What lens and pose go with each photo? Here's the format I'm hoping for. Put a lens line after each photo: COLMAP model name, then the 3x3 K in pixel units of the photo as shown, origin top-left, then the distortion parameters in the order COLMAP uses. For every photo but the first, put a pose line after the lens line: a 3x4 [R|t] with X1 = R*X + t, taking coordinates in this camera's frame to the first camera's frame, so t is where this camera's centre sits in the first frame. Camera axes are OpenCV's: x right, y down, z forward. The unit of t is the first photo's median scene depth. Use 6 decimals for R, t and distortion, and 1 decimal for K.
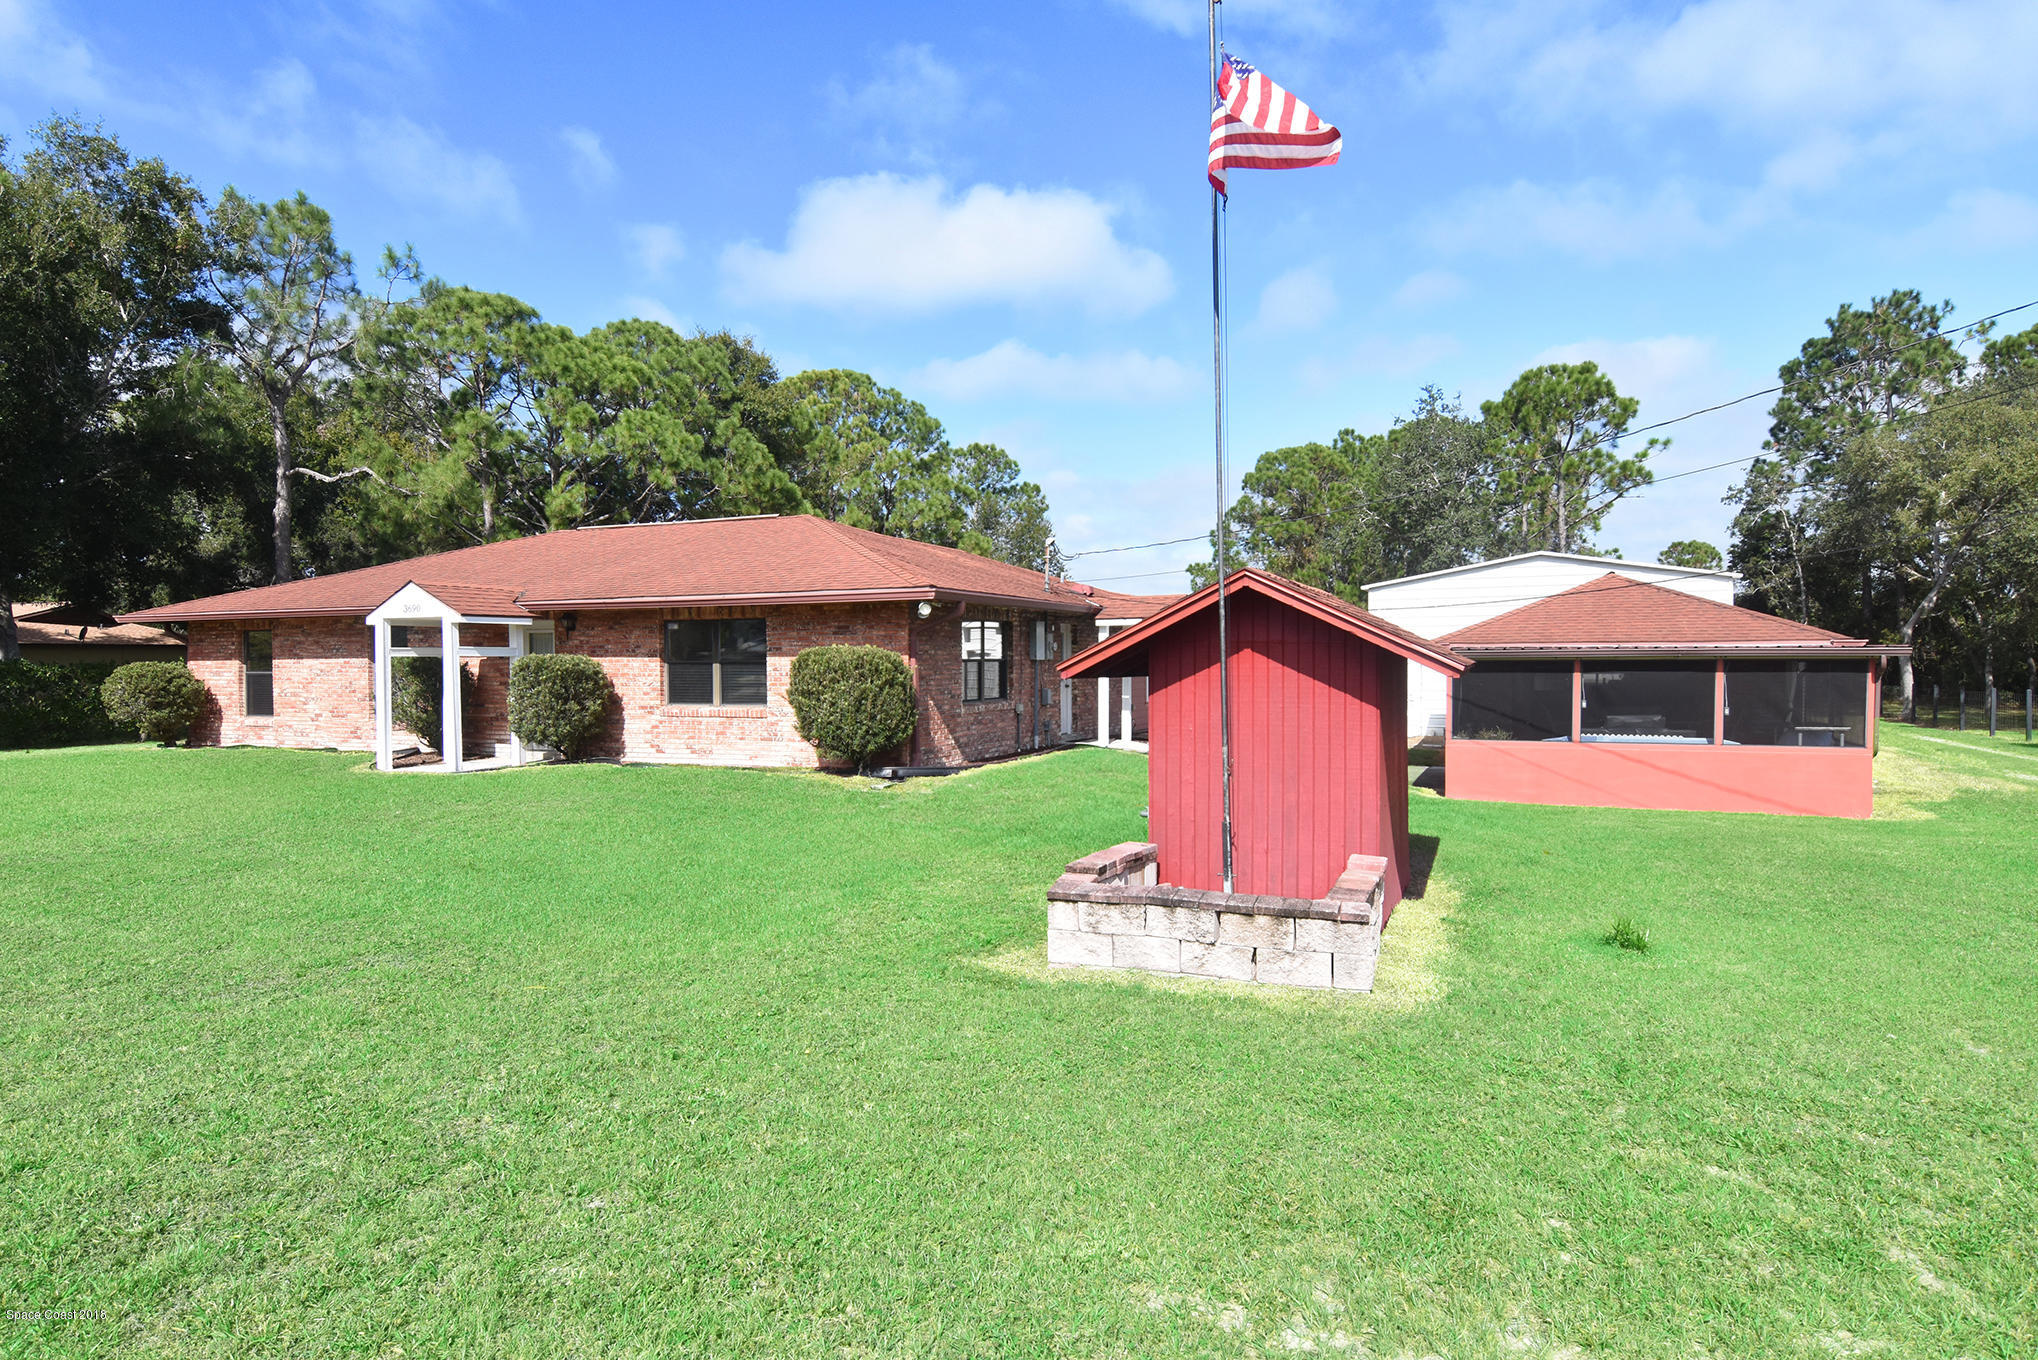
lens RADIAL K [[1139.3, 0, 1002.7], [0, 1139.3, 678.2], [0, 0, 1]] dist [-0.001926, -0.000572]
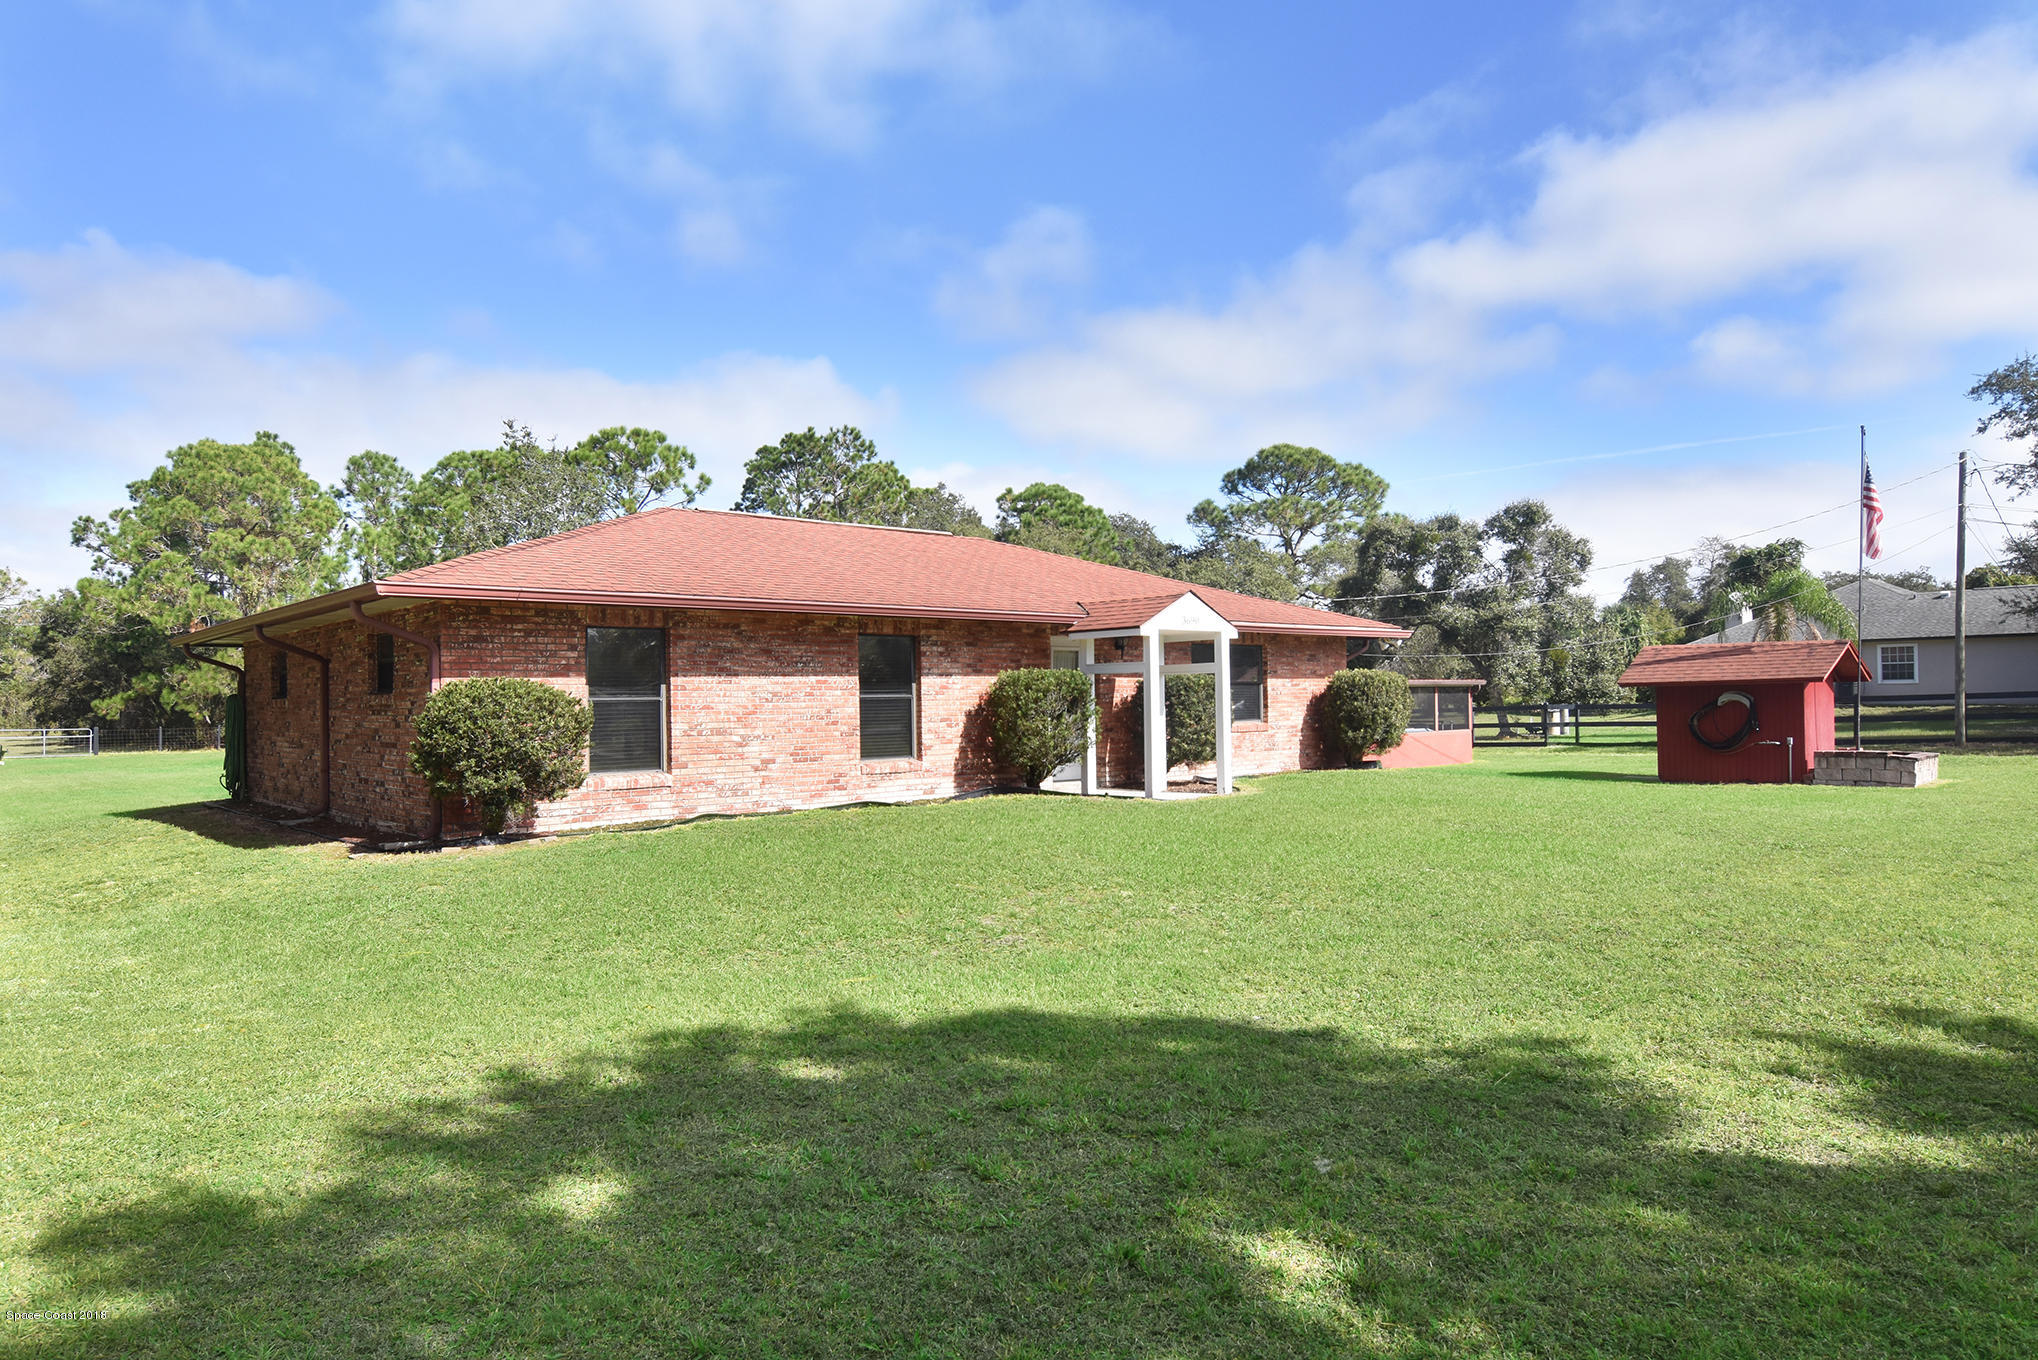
lens RADIAL K [[1233.4, 0, 1012.8], [0, 1233.4, 686.9], [0, 0, 1]] dist [0.001900, -0.001481]
pose [[0.434737, 0.009255, 0.900510, -1.159392], [0.026565, 0.999380, -0.023095, 0.009525], [-0.900166, 0.033962, 0.434221, 0.543579]]
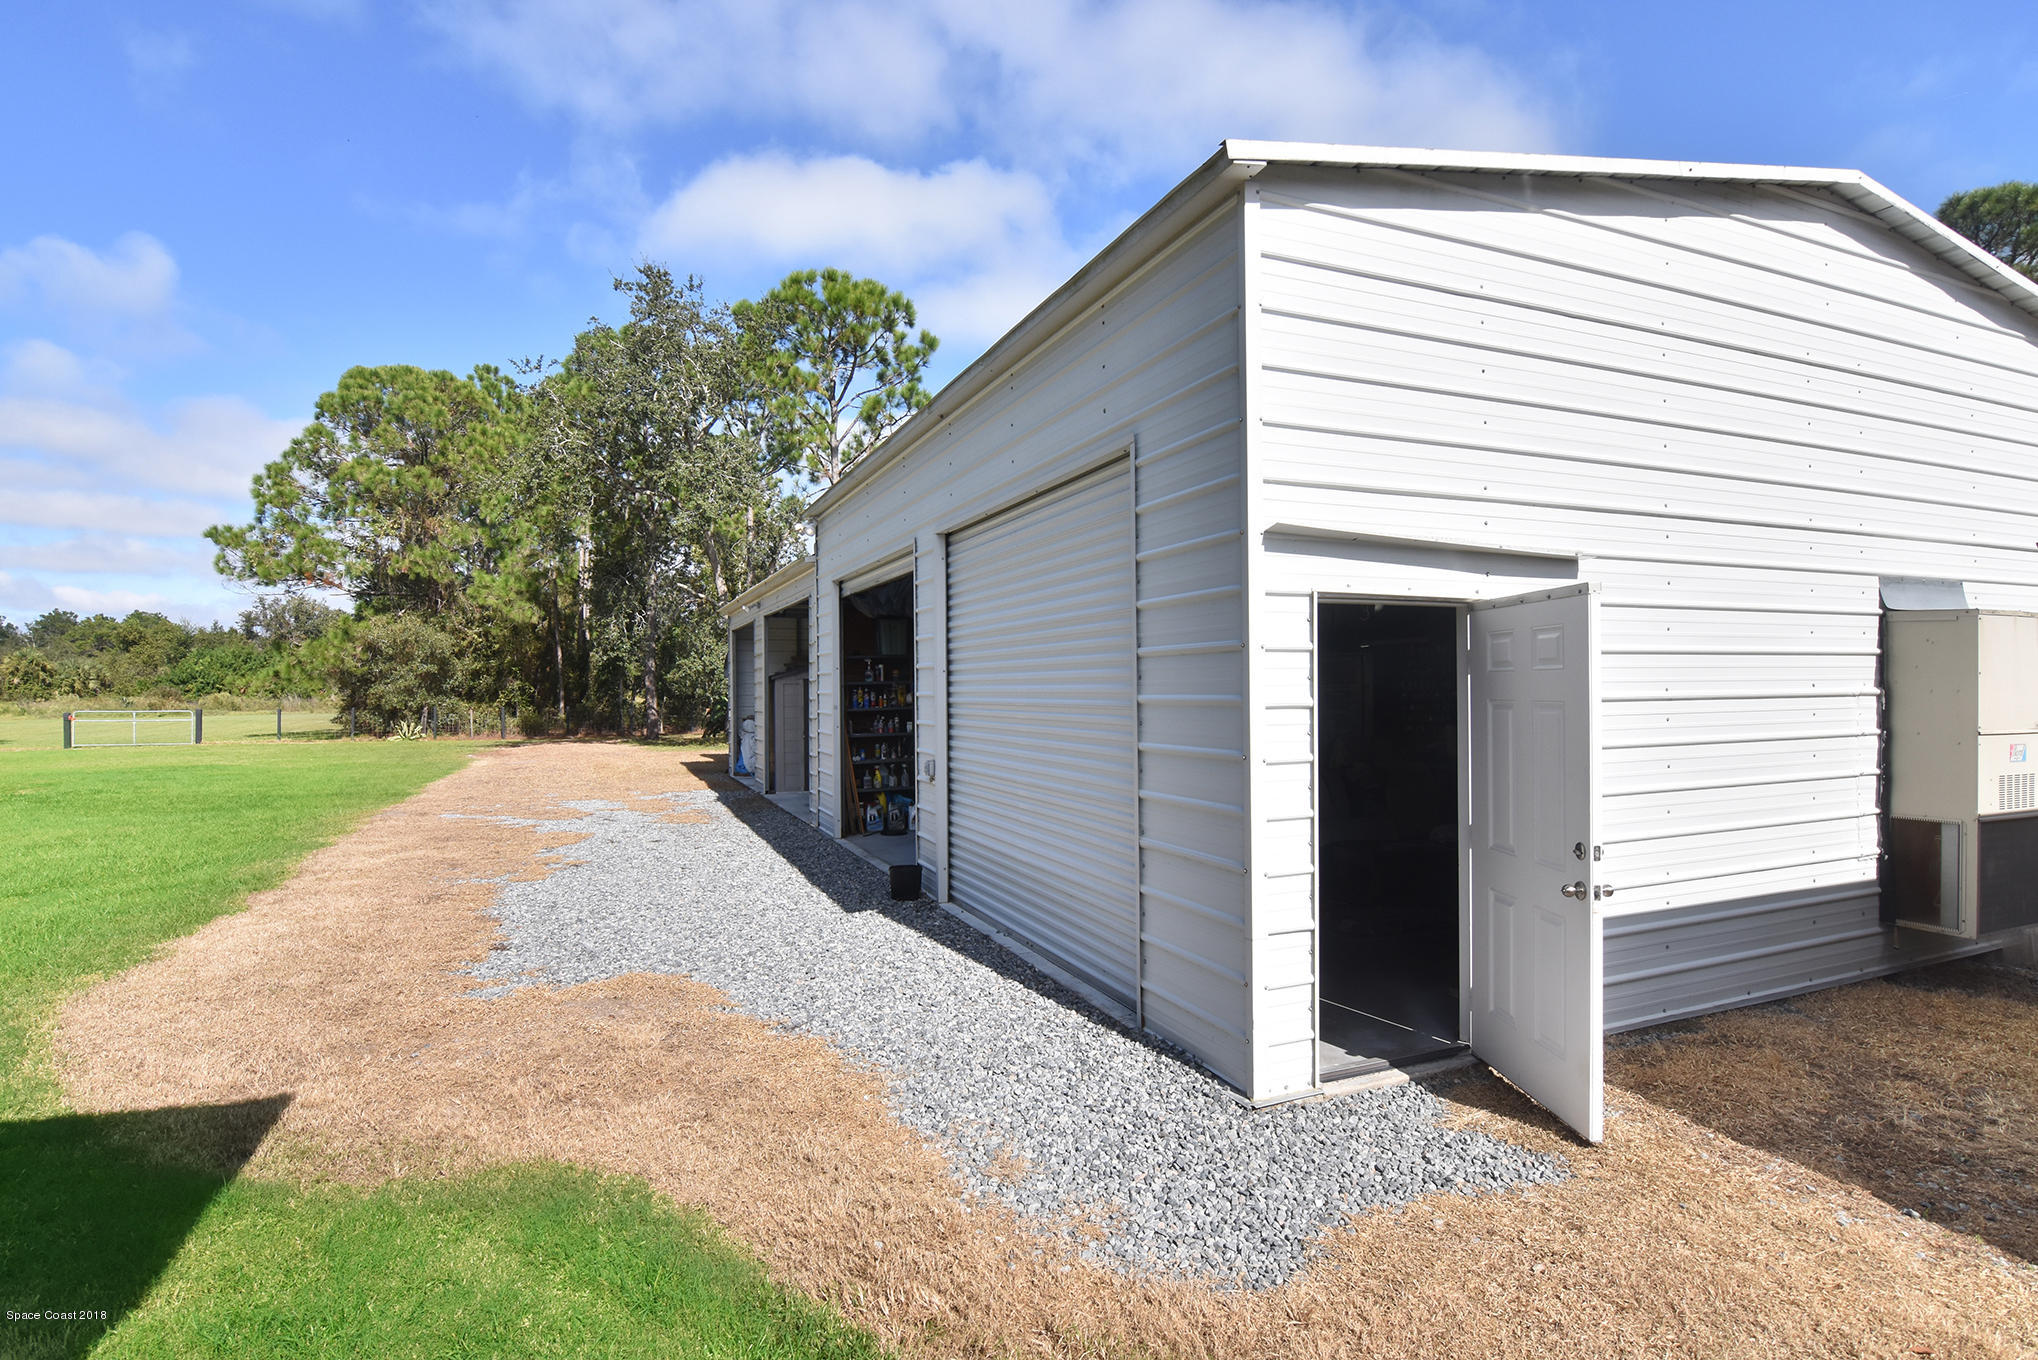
lens RADIAL K [[999.0, 0, 1007.7], [0, 999.0, 684.1], [0, 0, 1]] dist [-0.001124, -0.012705]
pose [[0.688627, 0.000437, 0.725116, 0.310470], [0.012604, 0.999842, -0.012572, -0.023599], [-0.725006, 0.017796, 0.688512, 1.430711]]
